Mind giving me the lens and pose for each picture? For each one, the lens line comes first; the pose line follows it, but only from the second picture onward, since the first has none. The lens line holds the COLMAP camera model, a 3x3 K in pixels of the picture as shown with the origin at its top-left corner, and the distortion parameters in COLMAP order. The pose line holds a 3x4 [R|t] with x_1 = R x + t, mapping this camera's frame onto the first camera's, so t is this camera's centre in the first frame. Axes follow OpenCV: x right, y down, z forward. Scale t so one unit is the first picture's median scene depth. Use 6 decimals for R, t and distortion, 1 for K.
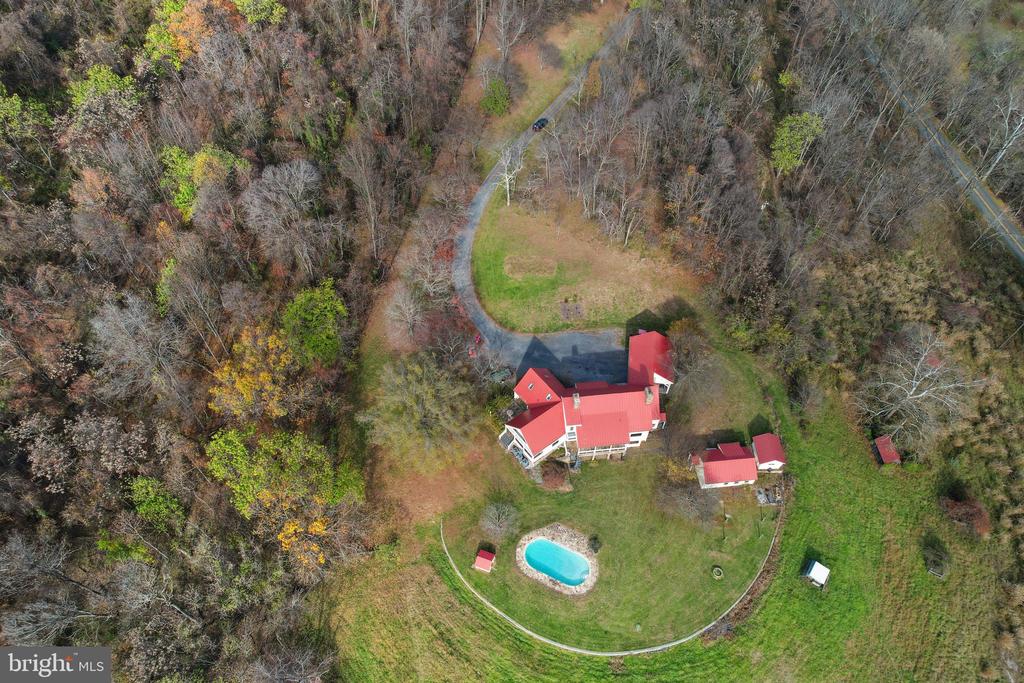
lens RADIAL K [[682.8, 0, 512.0], [0, 682.8, 341.5], [0, 0, 1]] dist [-0.078308, 0.074097]
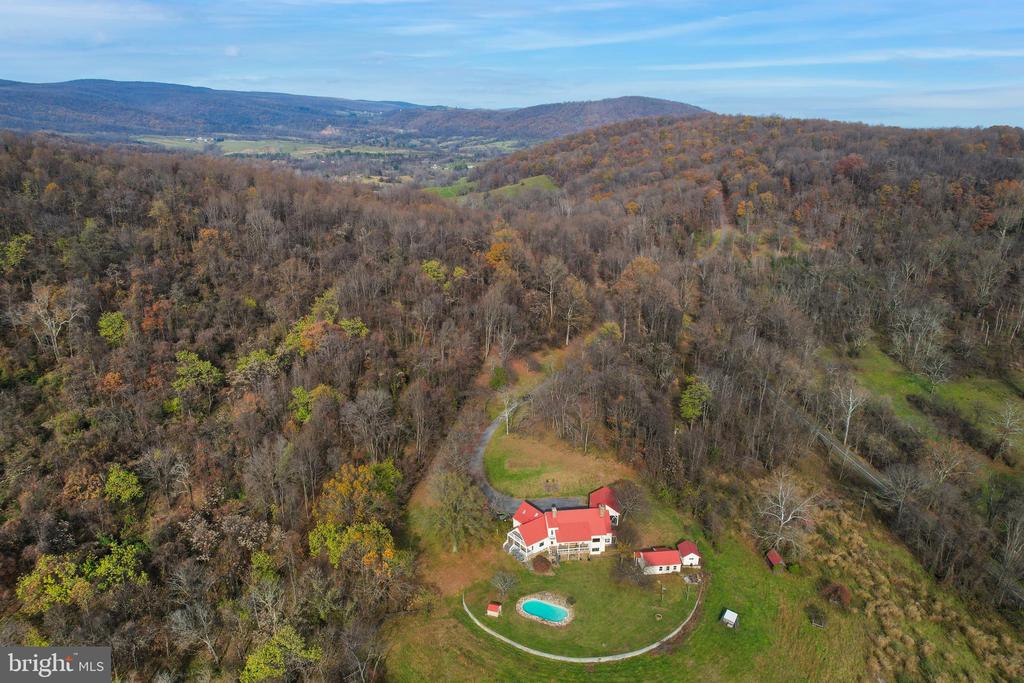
lens RADIAL K [[682.8, 0, 512.0], [0, 682.8, 341.5], [0, 0, 1]] dist [-0.078308, 0.074097]
pose [[0.999910, -0.002539, 0.013143, -0.019160], [0.009572, 0.821973, -0.569445, 0.637946], [-0.009357, 0.569520, 0.821924, -0.467598]]
